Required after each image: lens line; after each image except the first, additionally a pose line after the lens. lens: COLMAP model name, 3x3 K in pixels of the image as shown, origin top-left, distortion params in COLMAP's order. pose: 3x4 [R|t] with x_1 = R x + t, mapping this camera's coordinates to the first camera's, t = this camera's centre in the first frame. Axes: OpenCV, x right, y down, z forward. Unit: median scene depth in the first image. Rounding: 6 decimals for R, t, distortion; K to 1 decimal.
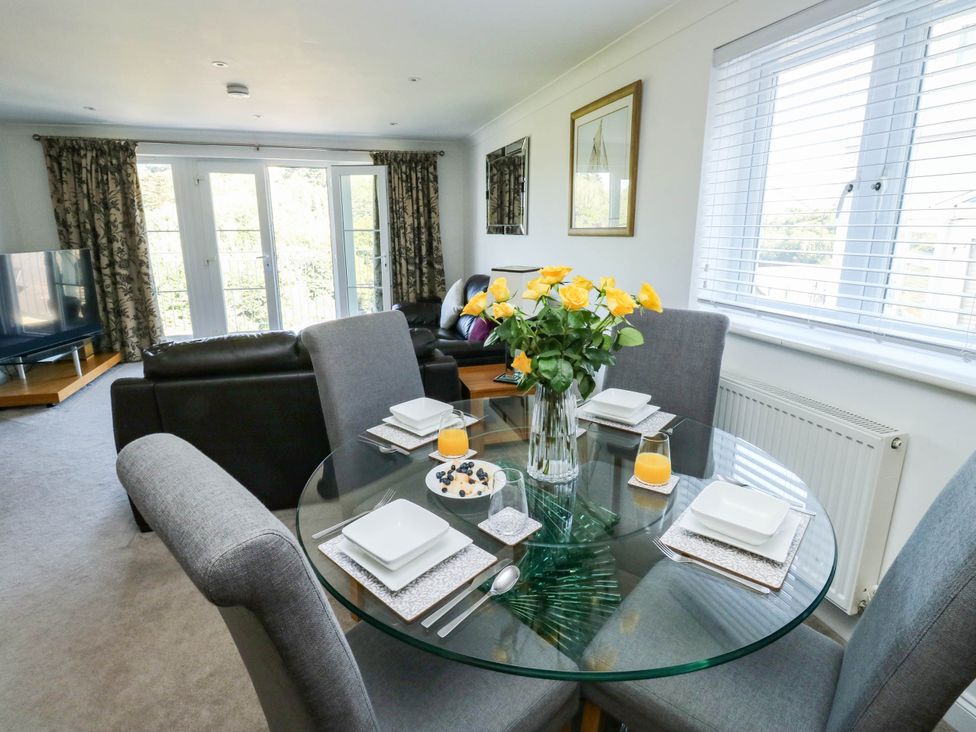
lens RADIAL K [[512.7, 0, 487.7], [0, 512.7, 357.2], [0, 0, 1]] dist [-0.009858, -0.008364]
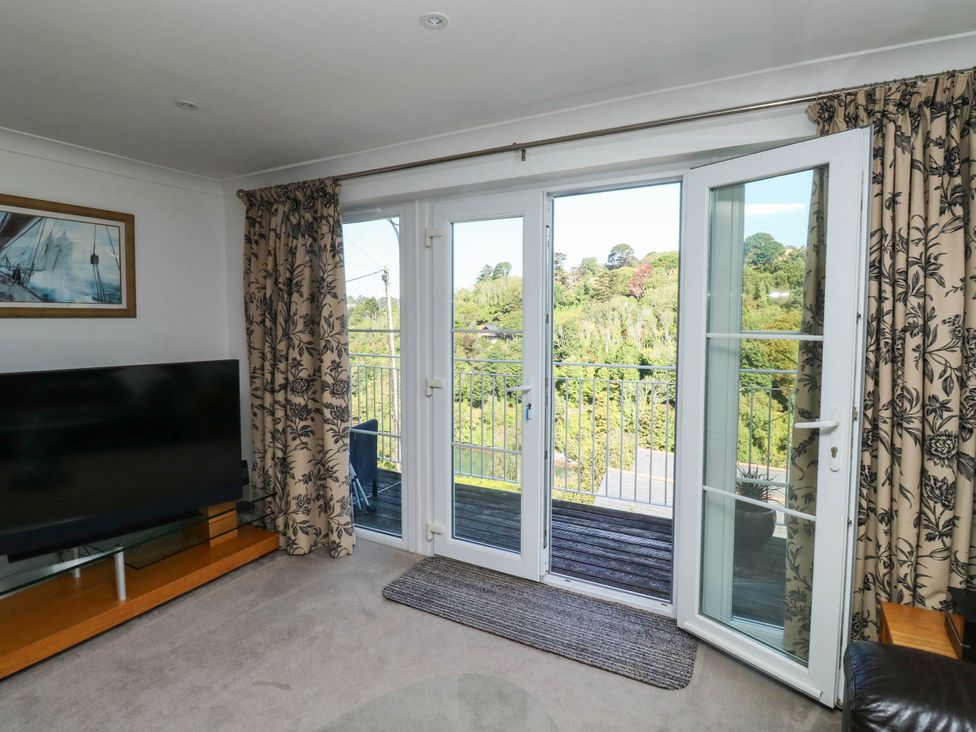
lens RADIAL K [[512.7, 0, 488.5], [0, 512.7, 351.3], [0, 0, 1]] dist [-0.009858, -0.008364]
pose [[0.693460, 0.042548, -0.719238, -0.130478], [-0.170633, 0.979555, -0.106570, -0.173689], [0.699998, 0.196628, 0.686542, 0.655145]]
